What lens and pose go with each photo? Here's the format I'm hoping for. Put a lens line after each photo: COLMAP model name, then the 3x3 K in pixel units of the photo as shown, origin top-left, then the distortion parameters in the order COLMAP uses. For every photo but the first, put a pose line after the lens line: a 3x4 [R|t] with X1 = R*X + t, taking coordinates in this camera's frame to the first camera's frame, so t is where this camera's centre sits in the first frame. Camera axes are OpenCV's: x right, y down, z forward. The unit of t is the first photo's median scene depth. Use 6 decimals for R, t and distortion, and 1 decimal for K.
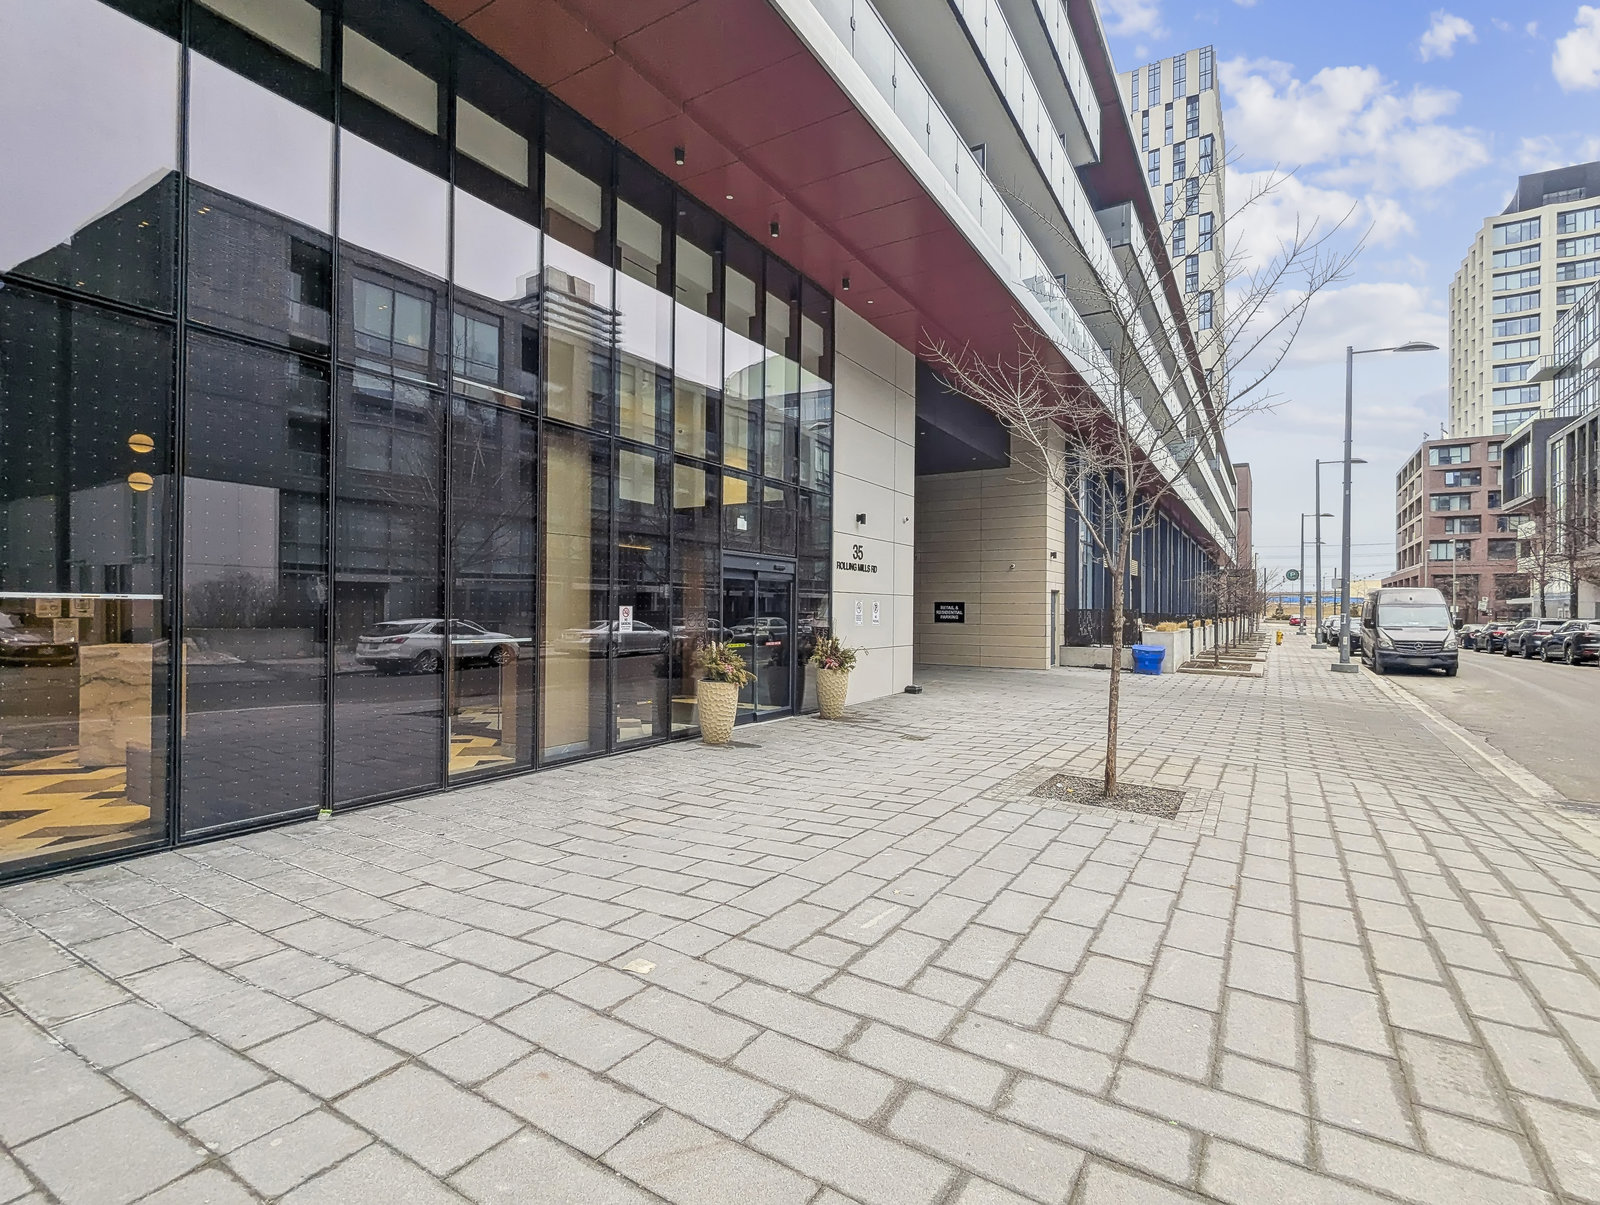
lens RADIAL K [[766.5, 0, 800.0], [0, 766.5, 602.5], [0, 0, 1]] dist [0.011538, 0.000244]
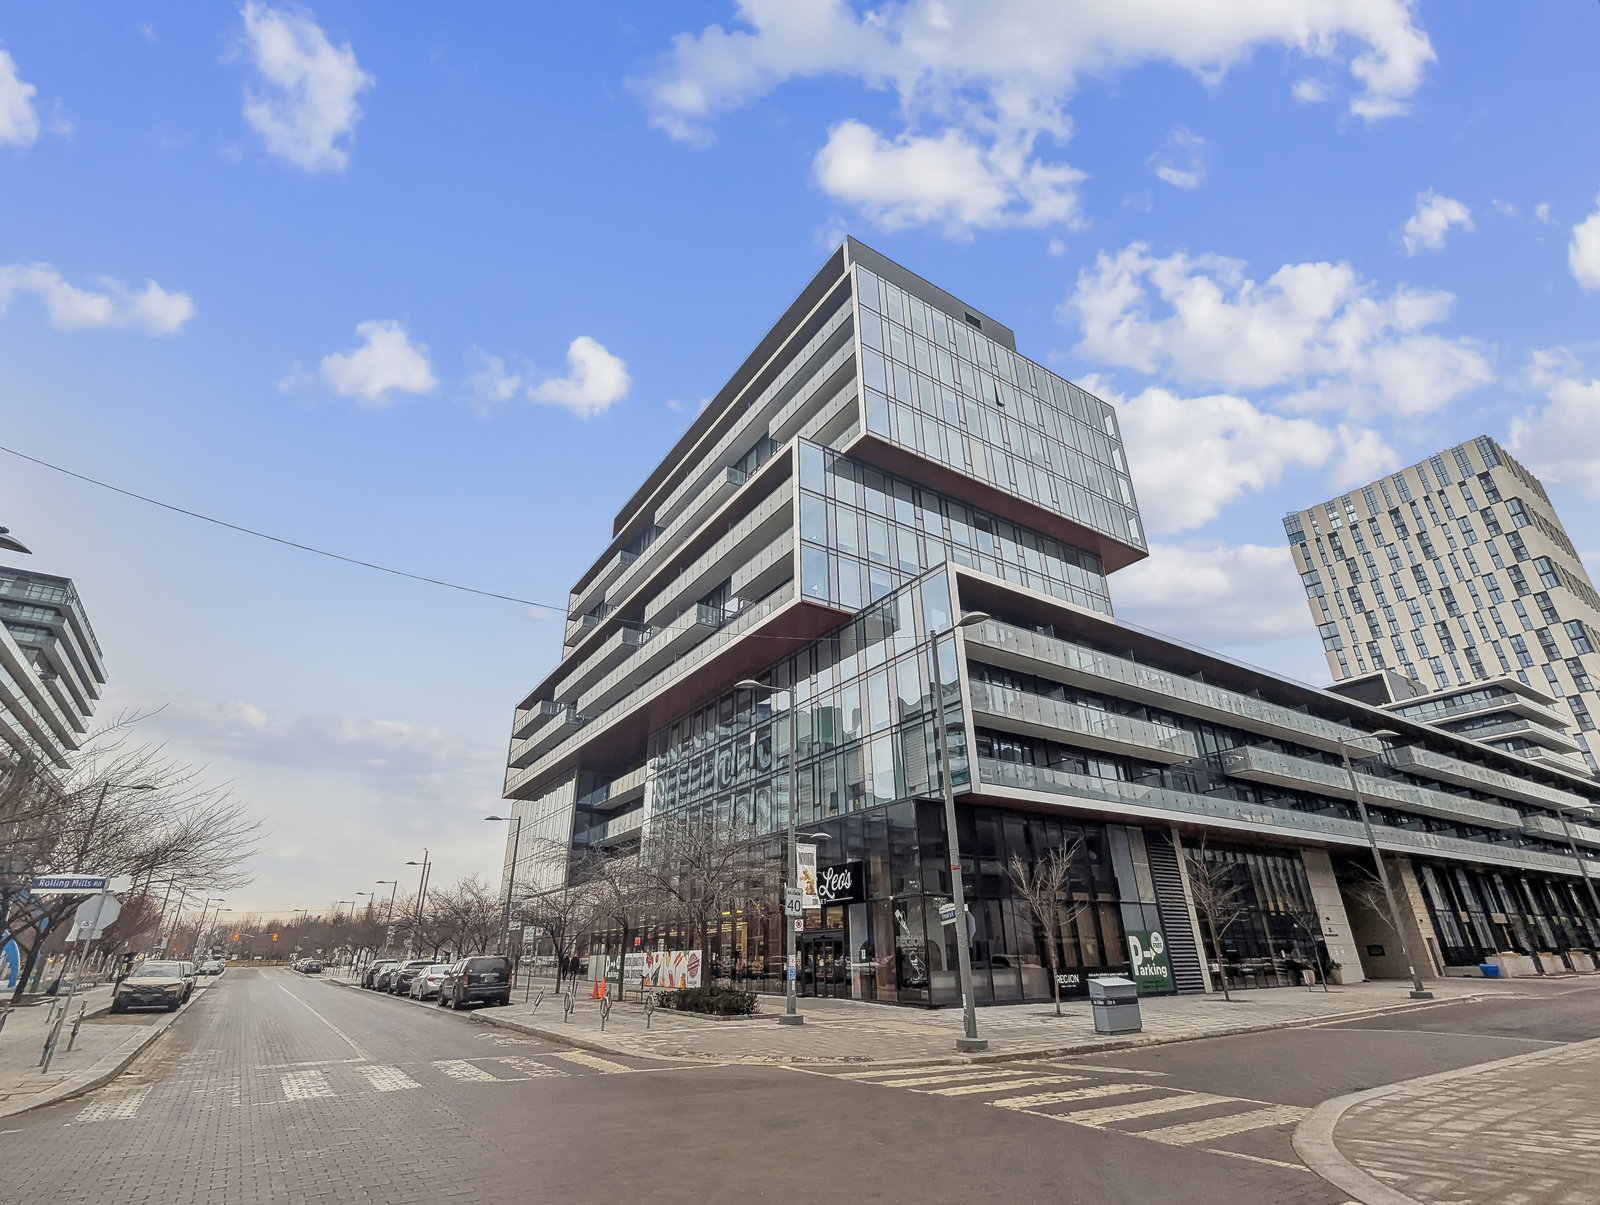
lens RADIAL K [[766.5, 0, 800.0], [0, 766.5, 602.5], [0, 0, 1]] dist [0.011538, 0.000244]
pose [[0.908204, -0.202998, -0.366000, -0.293256], [0.033655, 0.907088, -0.419594, -0.017720], [0.417171, 0.368759, 0.830653, -1.916694]]
